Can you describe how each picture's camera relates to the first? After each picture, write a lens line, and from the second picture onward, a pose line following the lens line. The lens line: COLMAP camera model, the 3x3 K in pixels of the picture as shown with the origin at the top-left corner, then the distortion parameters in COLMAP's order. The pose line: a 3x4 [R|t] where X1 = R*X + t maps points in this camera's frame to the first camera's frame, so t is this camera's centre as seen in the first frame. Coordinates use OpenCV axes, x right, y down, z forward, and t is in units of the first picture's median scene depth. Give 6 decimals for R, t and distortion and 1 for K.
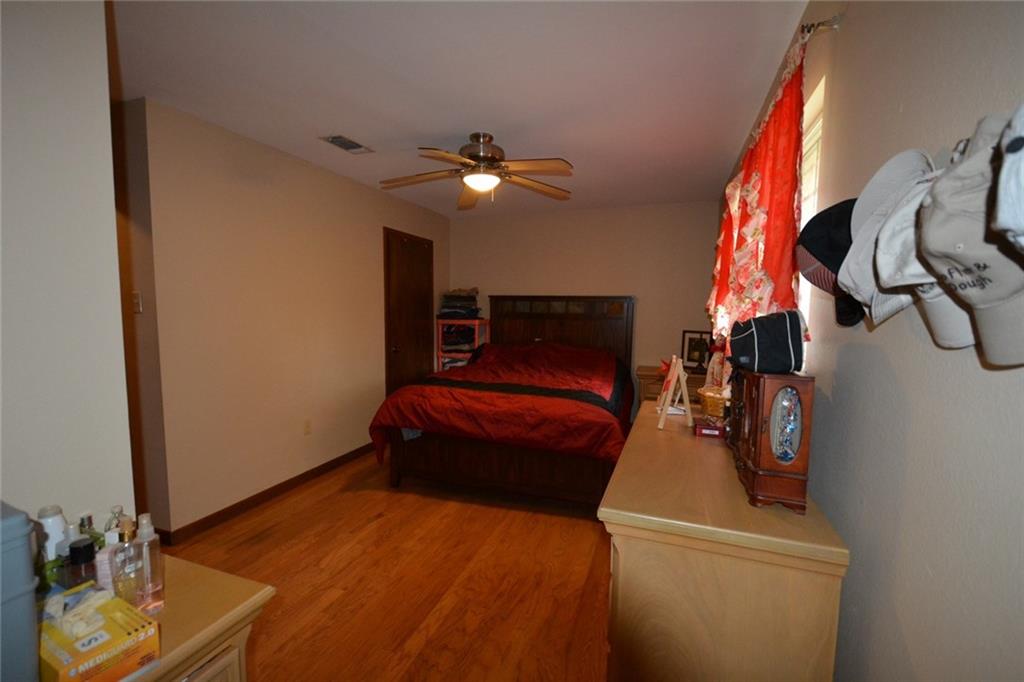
lens RADIAL K [[446.3, 0, 509.8], [0, 446.3, 345.3], [0, 0, 1]] dist [0.004075, -0.005794]
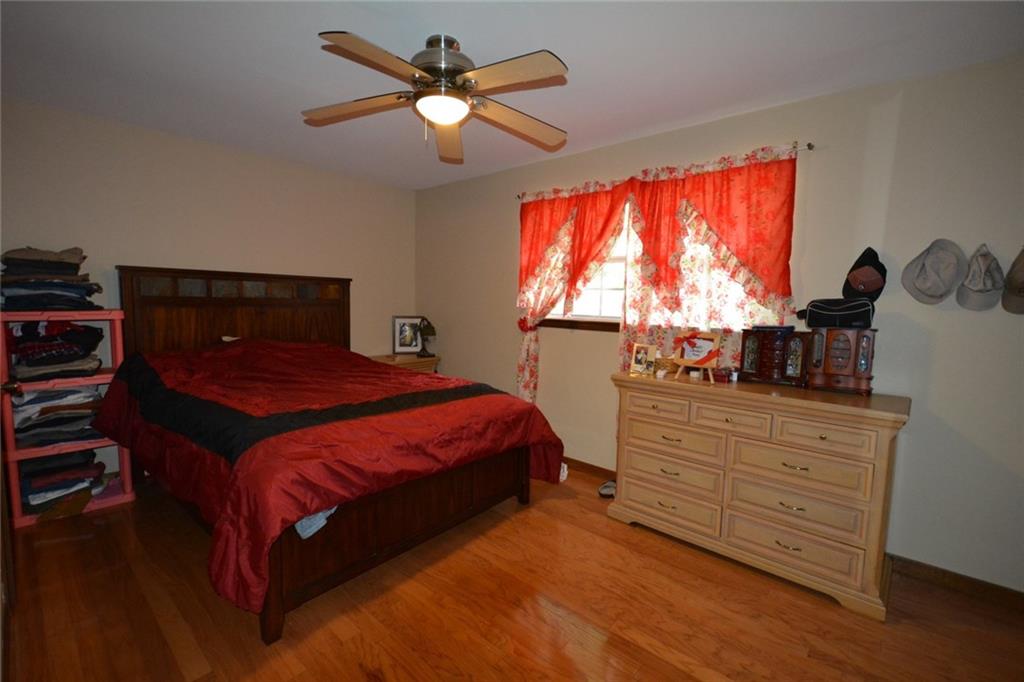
lens RADIAL K [[446.3, 0, 509.4], [0, 446.3, 344.7], [0, 0, 1]] dist [0.004075, -0.005794]
pose [[0.373212, -0.094676, 0.922903, -0.401707], [0.064500, 0.995020, 0.075992, -0.026686], [-0.925501, 0.031166, 0.377460, 0.369873]]
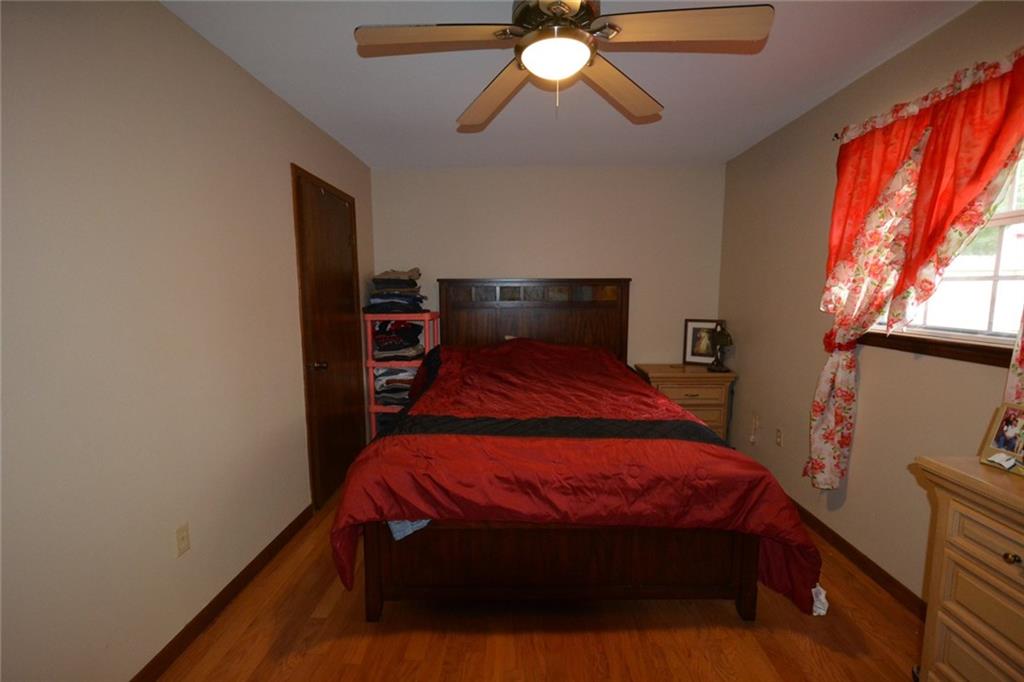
lens RADIAL K [[446.3, 0, 510.6], [0, 446.3, 344.1], [0, 0, 1]] dist [0.004075, -0.005794]
pose [[0.951973, -0.049839, 0.302099, -0.166550], [0.041329, 0.998550, 0.034501, -0.027223], [-0.303380, -0.020358, 0.952652, 0.283632]]
